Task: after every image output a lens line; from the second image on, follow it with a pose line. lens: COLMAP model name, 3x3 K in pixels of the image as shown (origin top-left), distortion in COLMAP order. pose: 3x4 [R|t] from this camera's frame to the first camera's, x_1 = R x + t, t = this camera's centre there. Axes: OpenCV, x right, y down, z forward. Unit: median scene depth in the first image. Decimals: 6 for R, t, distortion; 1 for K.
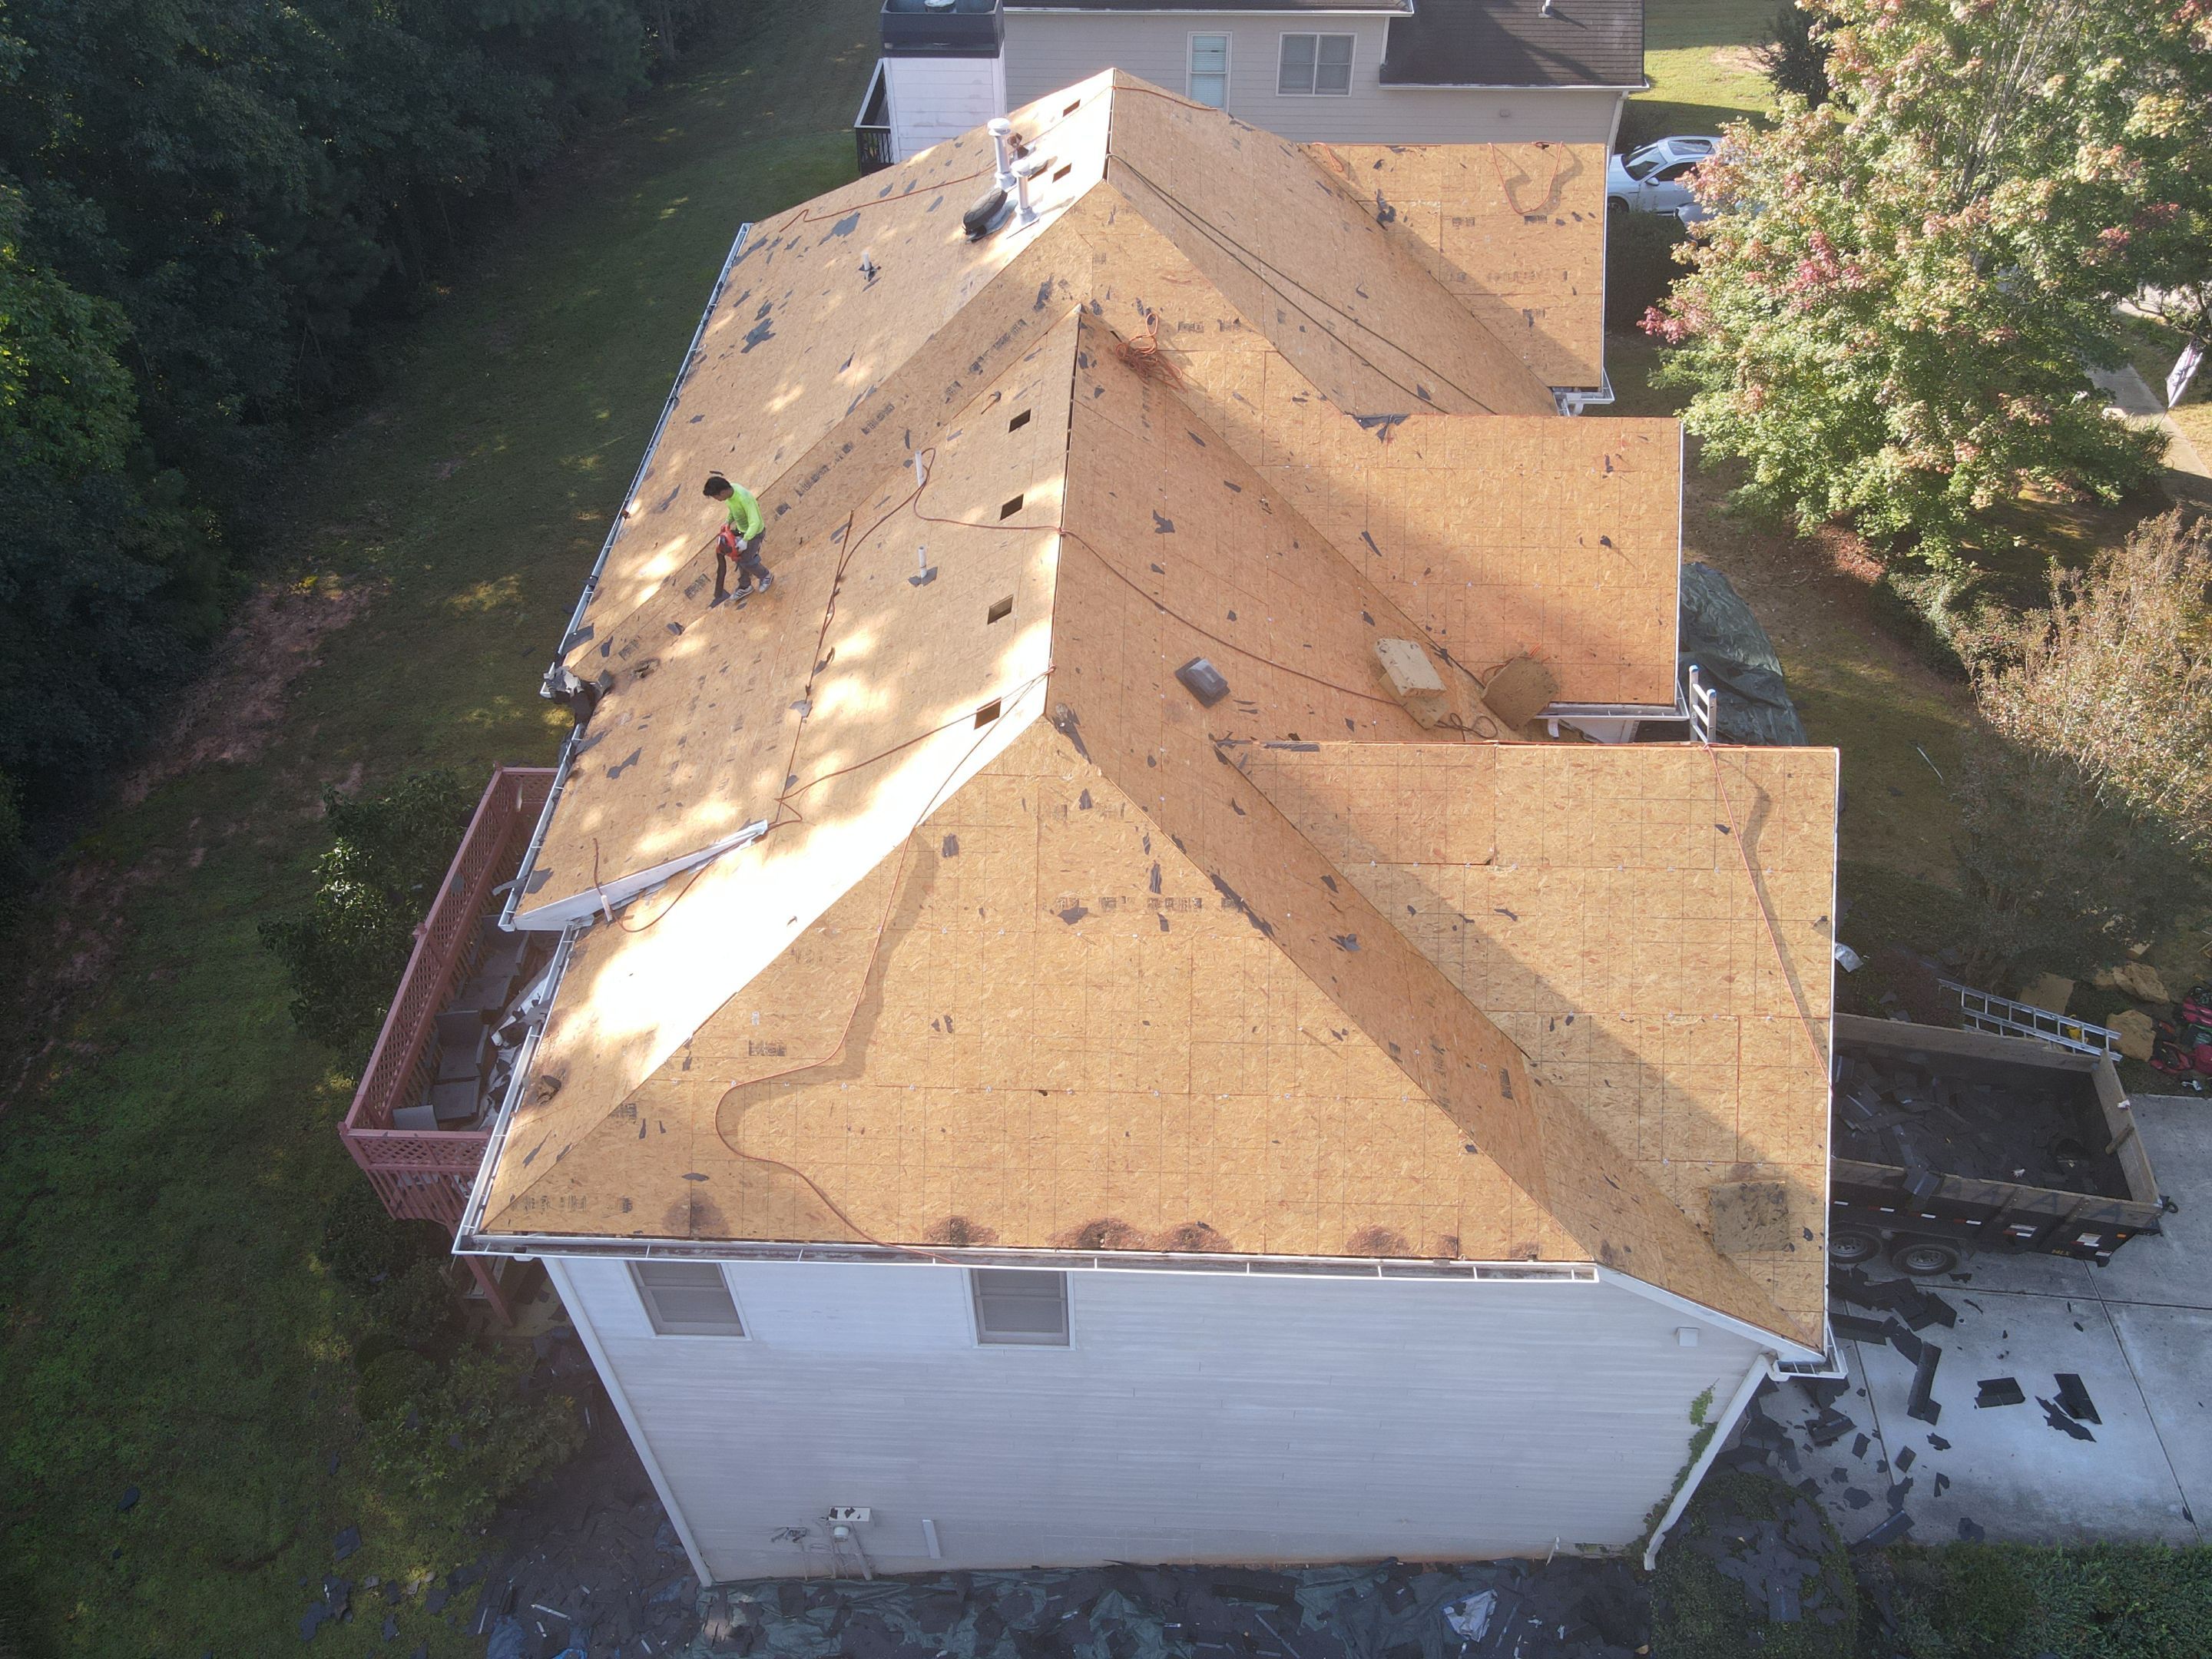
lens RADIAL K [[1624.0, 0, 1106.0], [0, 1624.0, 829.5], [0, 0, 1]] dist [0.004040, -0.002622]
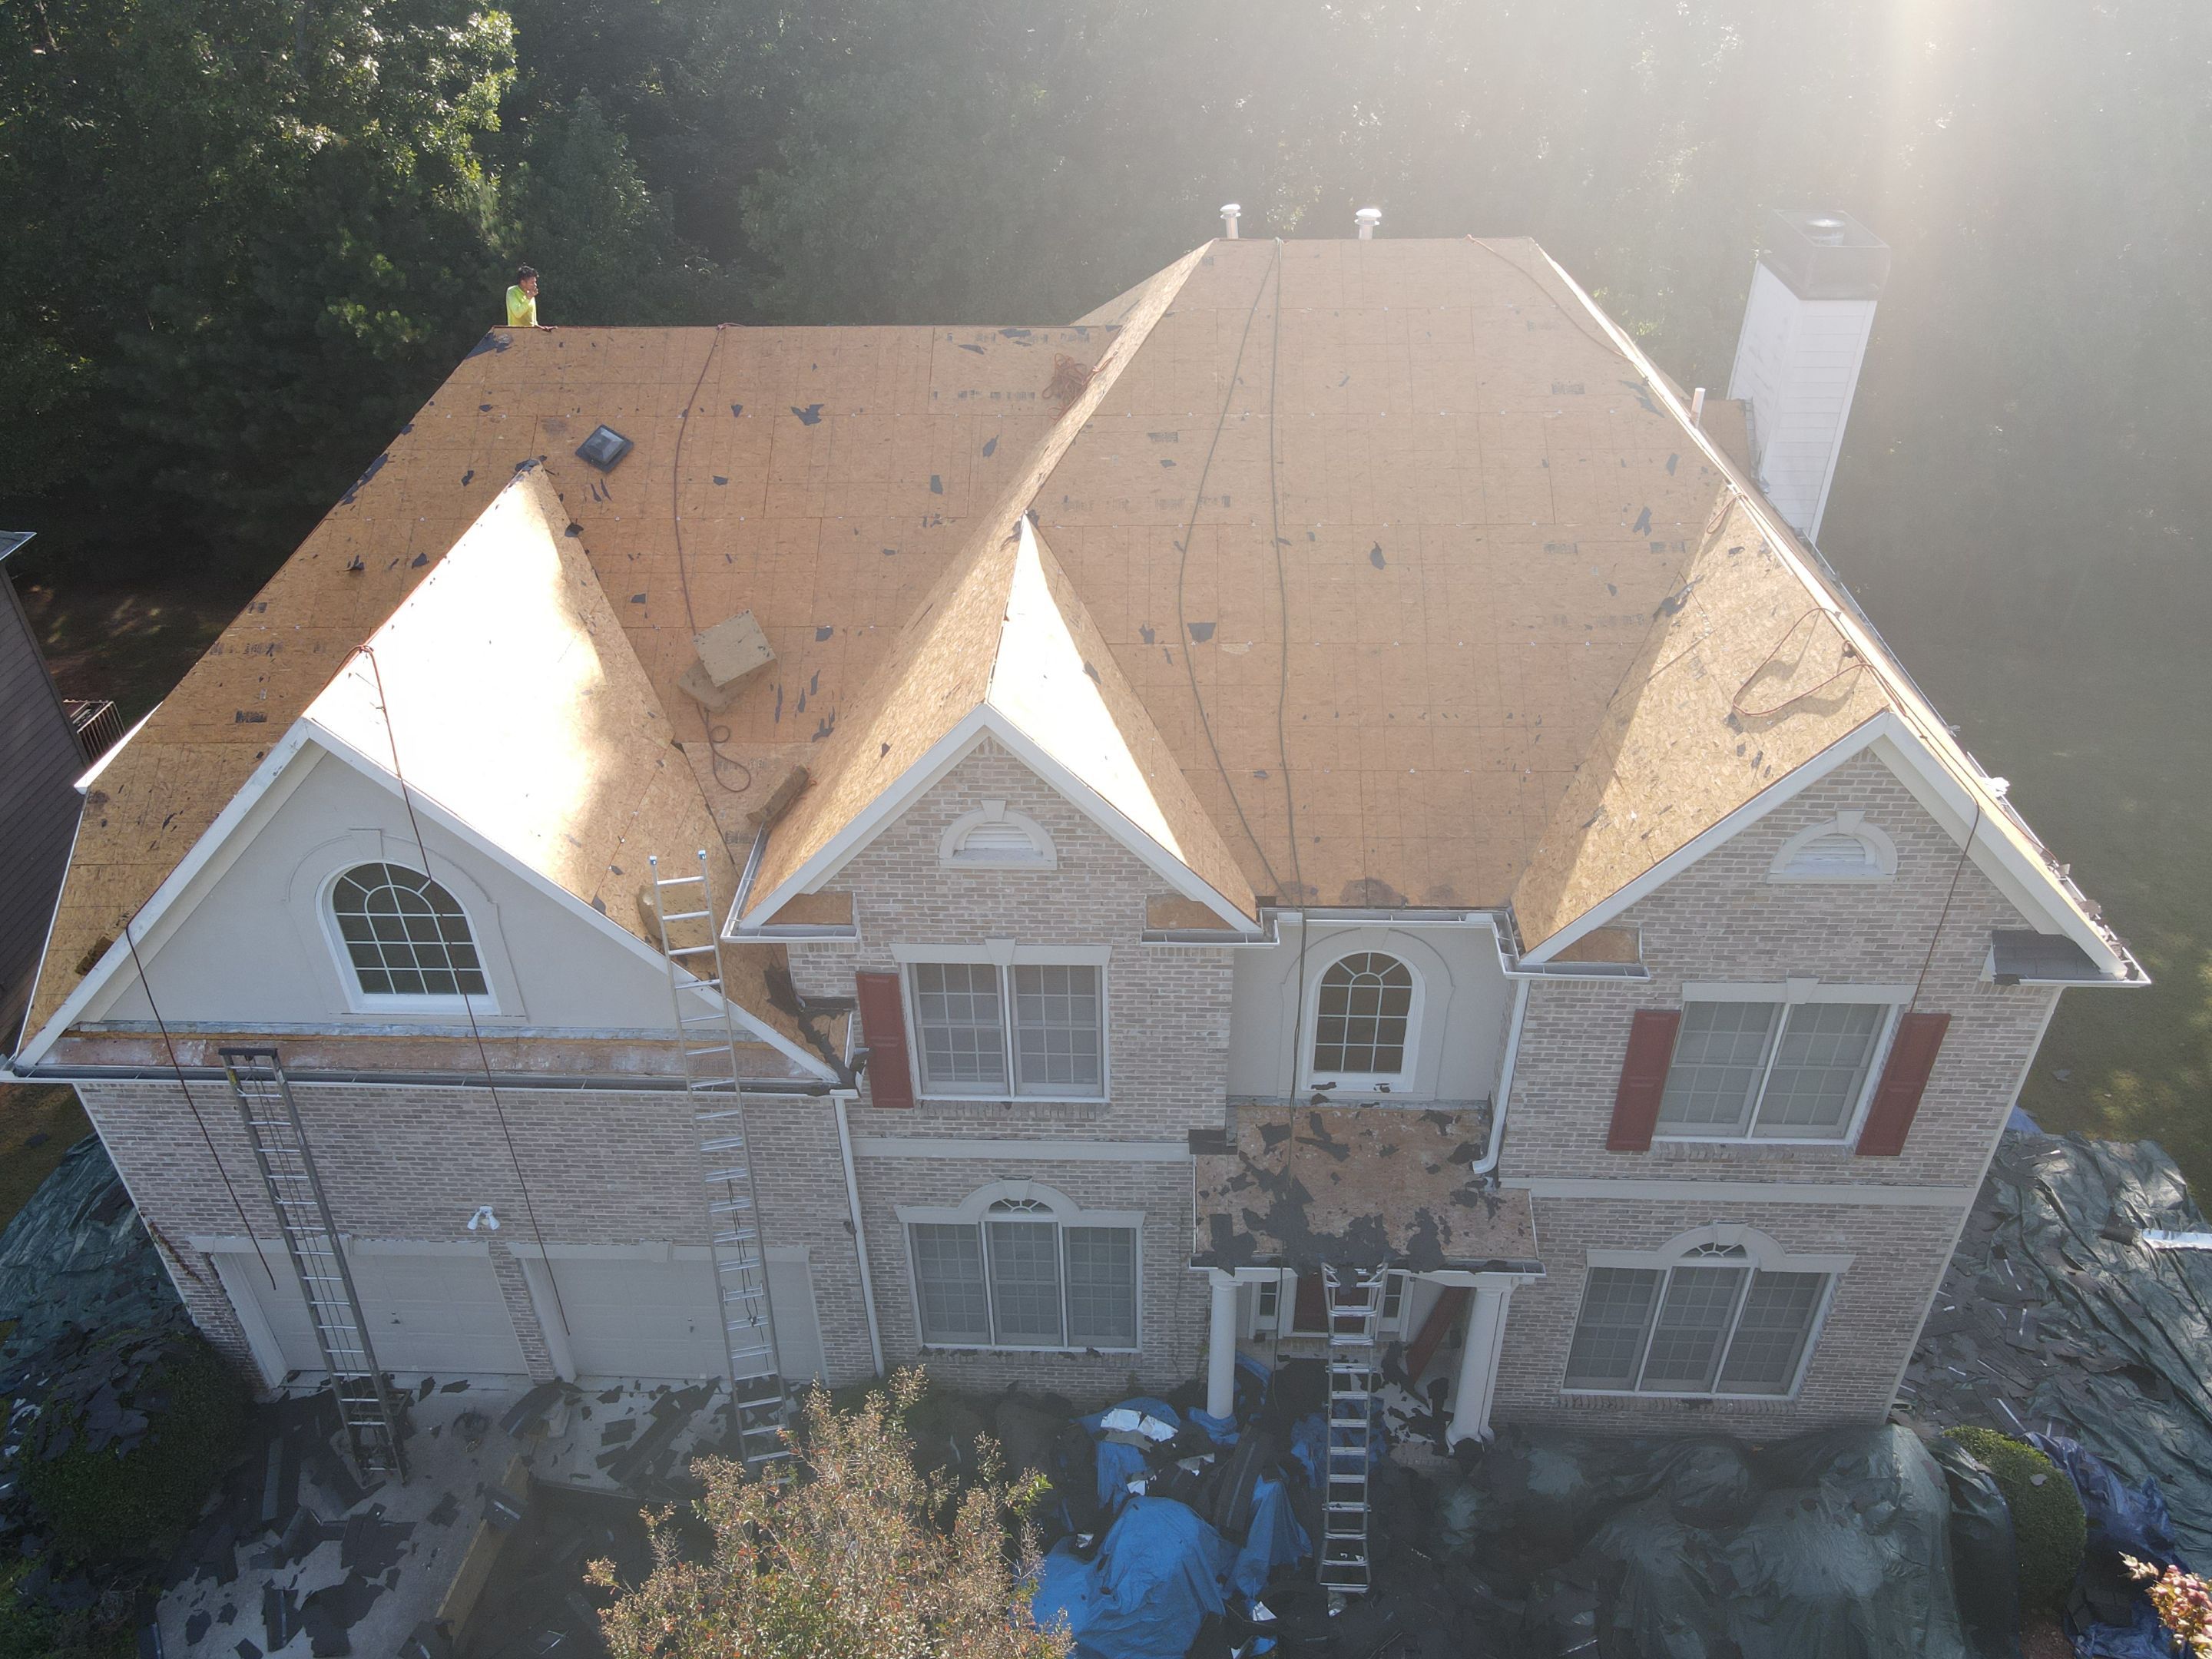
lens RADIAL K [[1634.2, 0, 1106.0], [0, 1634.2, 829.5], [0, 0, 1]] dist [-0.008186, -0.001353]
pose [[0.000793, 0.561124, -0.827731, 0.885669], [-0.700649, 0.590903, 0.399905, -0.487629], [0.713505, 0.579632, 0.393620, 0.720900]]
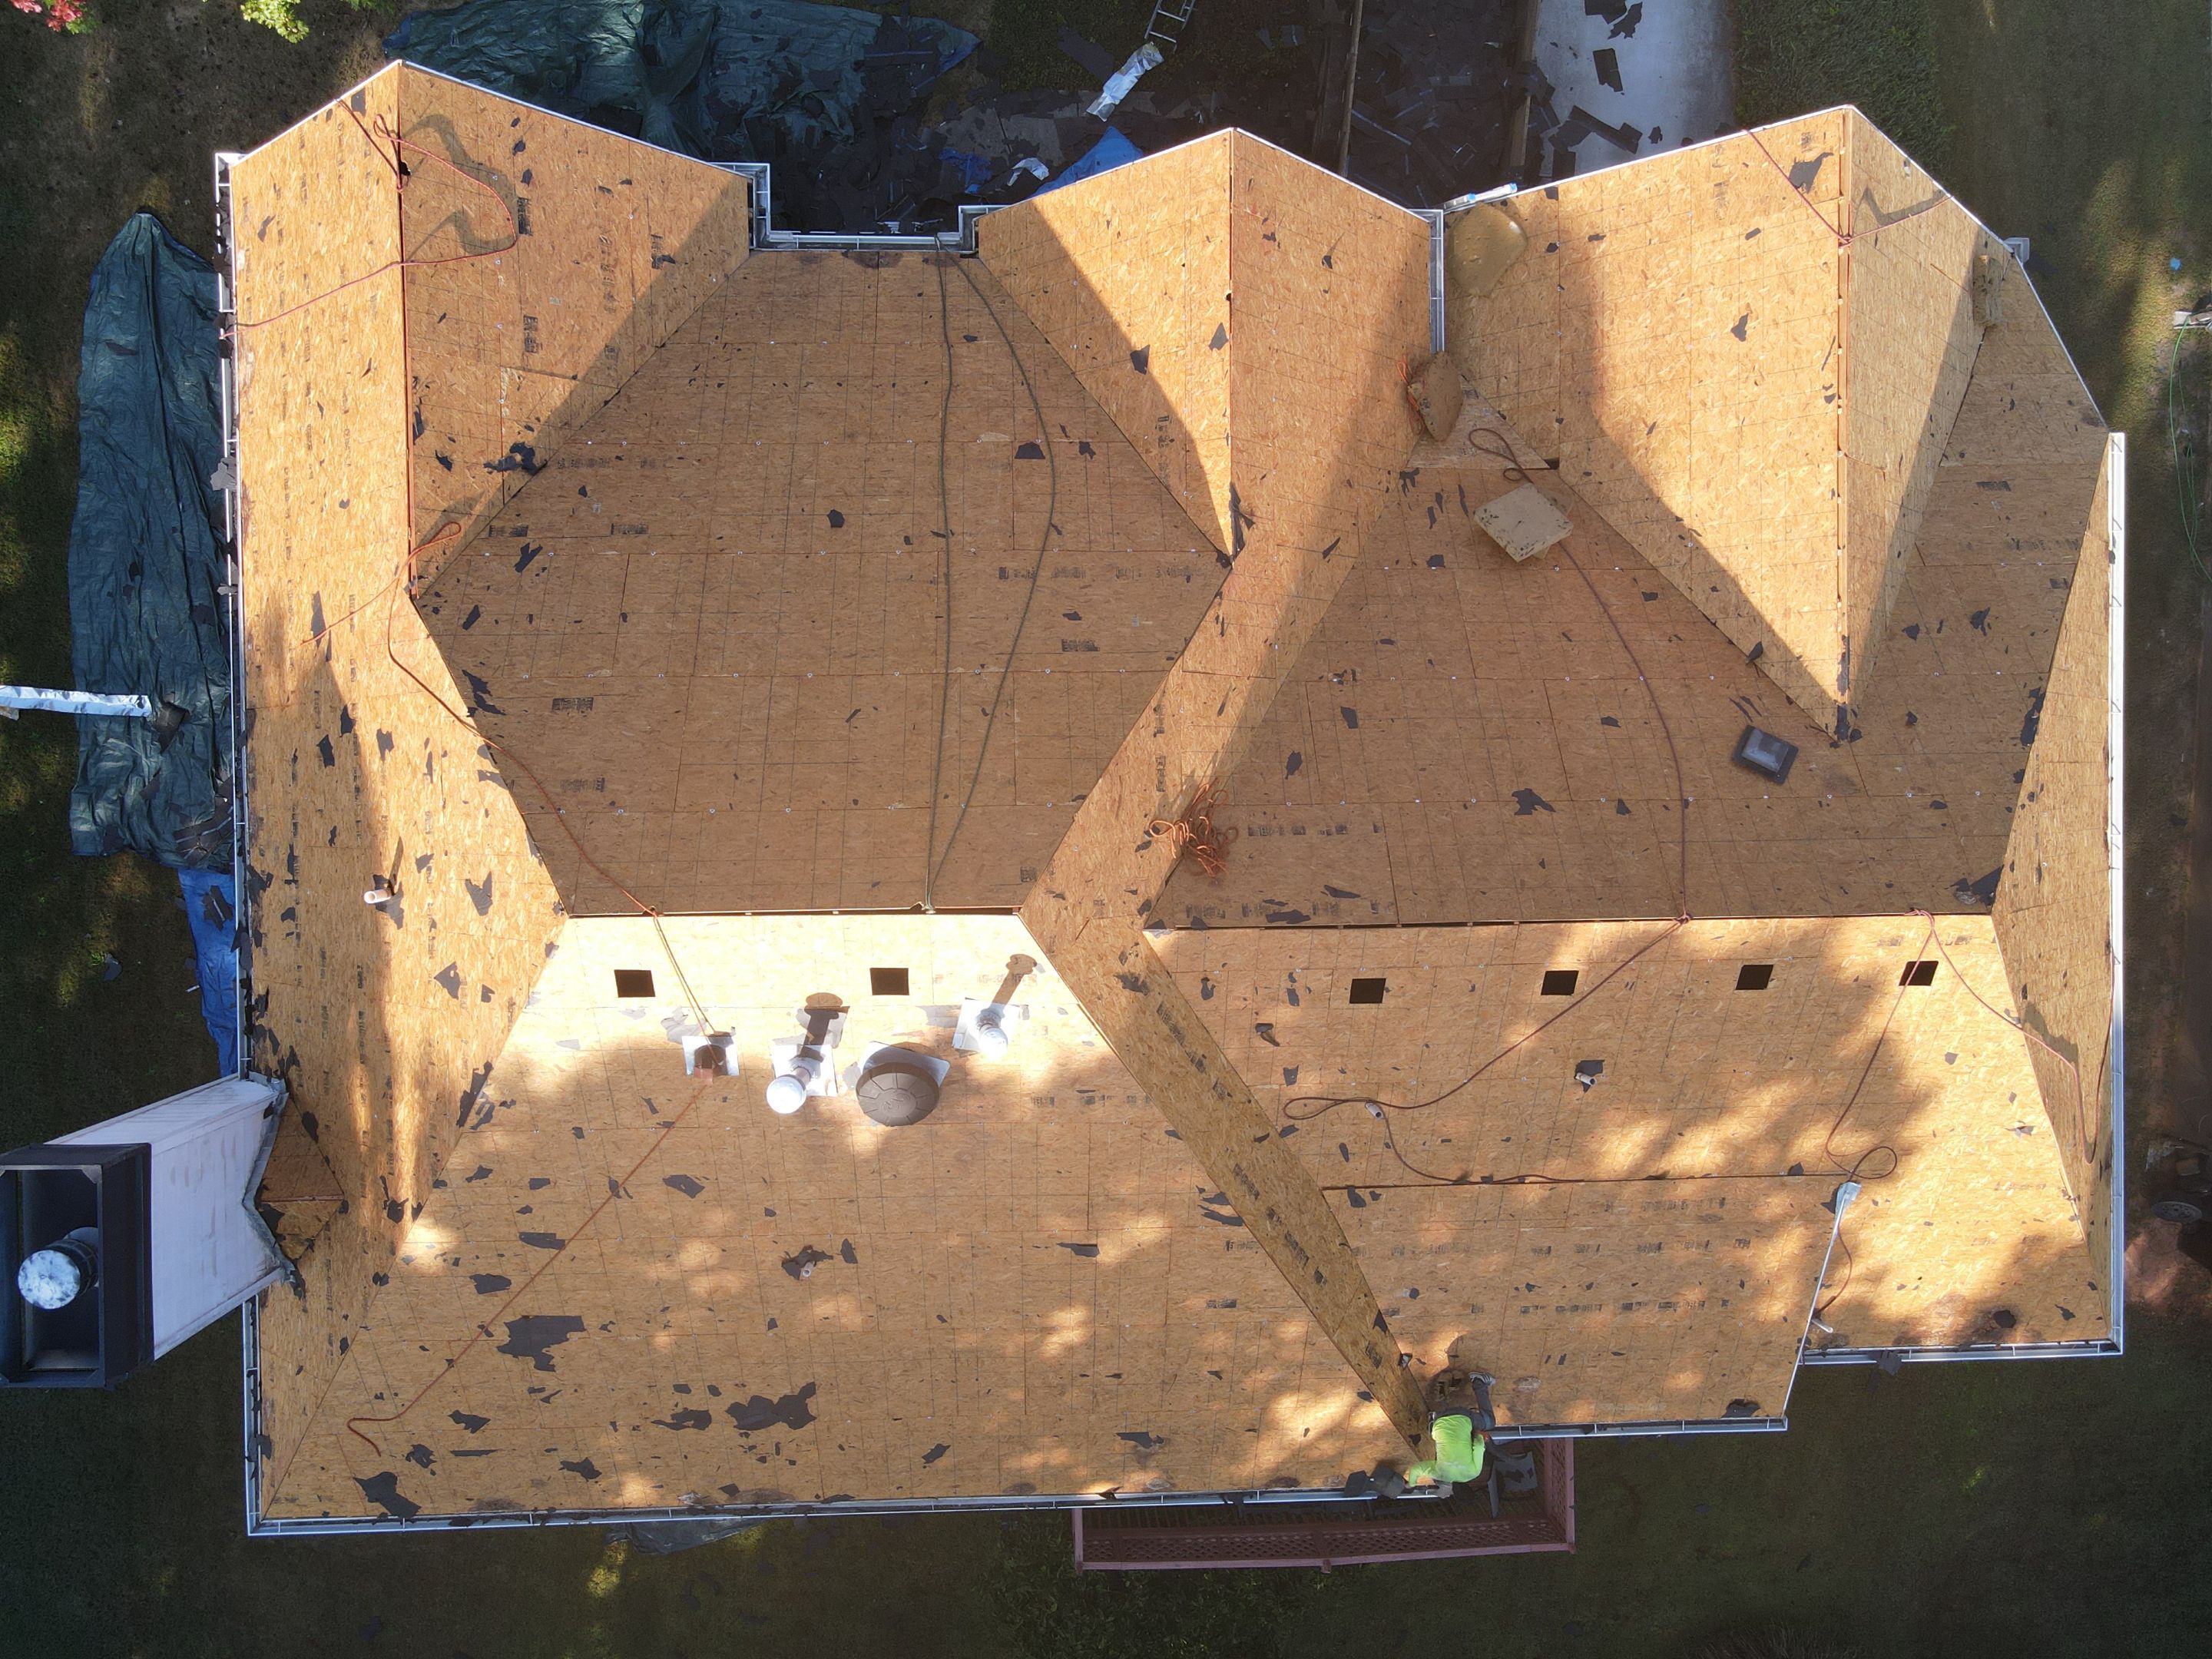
lens RADIAL K [[1624.0, 0, 1106.0], [0, 1624.0, 829.5], [0, 0, 1]] dist [0.004040, -0.002622]
pose [[-0.047296, -0.998743, -0.016611, 0.037671], [0.672048, -0.044119, 0.739192, -0.788796], [-0.738995, 0.023798, 0.673290, 0.491000]]
